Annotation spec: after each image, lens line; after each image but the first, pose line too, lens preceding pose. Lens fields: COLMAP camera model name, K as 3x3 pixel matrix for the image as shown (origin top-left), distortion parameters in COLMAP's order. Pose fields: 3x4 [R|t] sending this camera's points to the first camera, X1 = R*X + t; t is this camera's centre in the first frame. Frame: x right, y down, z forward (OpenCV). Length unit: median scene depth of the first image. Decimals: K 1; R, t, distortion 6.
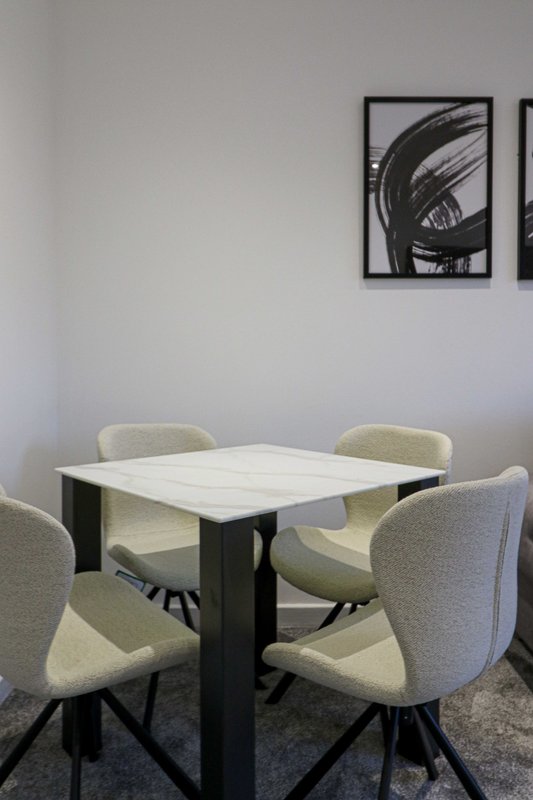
lens RADIAL K [[665.3, 0, 286.8], [0, 665.3, 365.5], [0, 0, 1]] dist [0.010046, -0.012444]
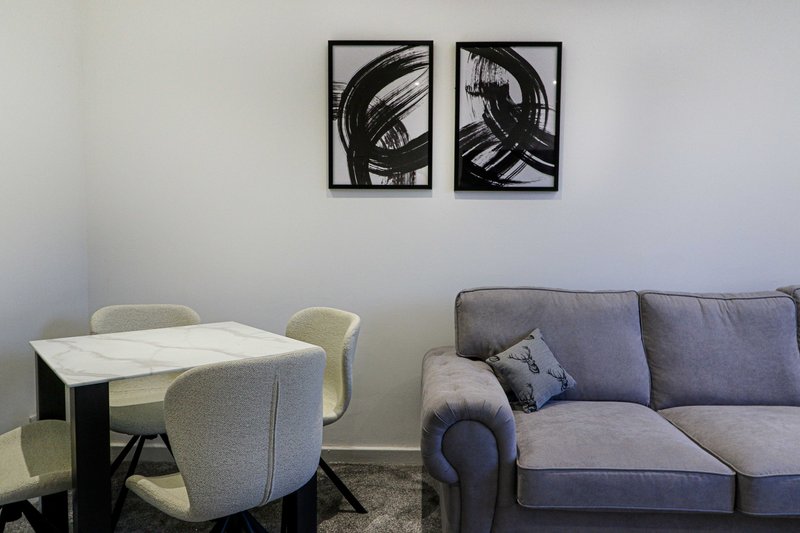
lens RADIAL K [[563.9, 0, 406.4], [0, 563.9, 273.0], [0, 0, 1]] dist [0.004196, -0.001023]
pose [[0.999747, 0.008958, -0.020654, 0.284212], [-0.007890, 0.998657, 0.051204, -0.028869], [0.021085, -0.051028, 0.998475, -0.058501]]
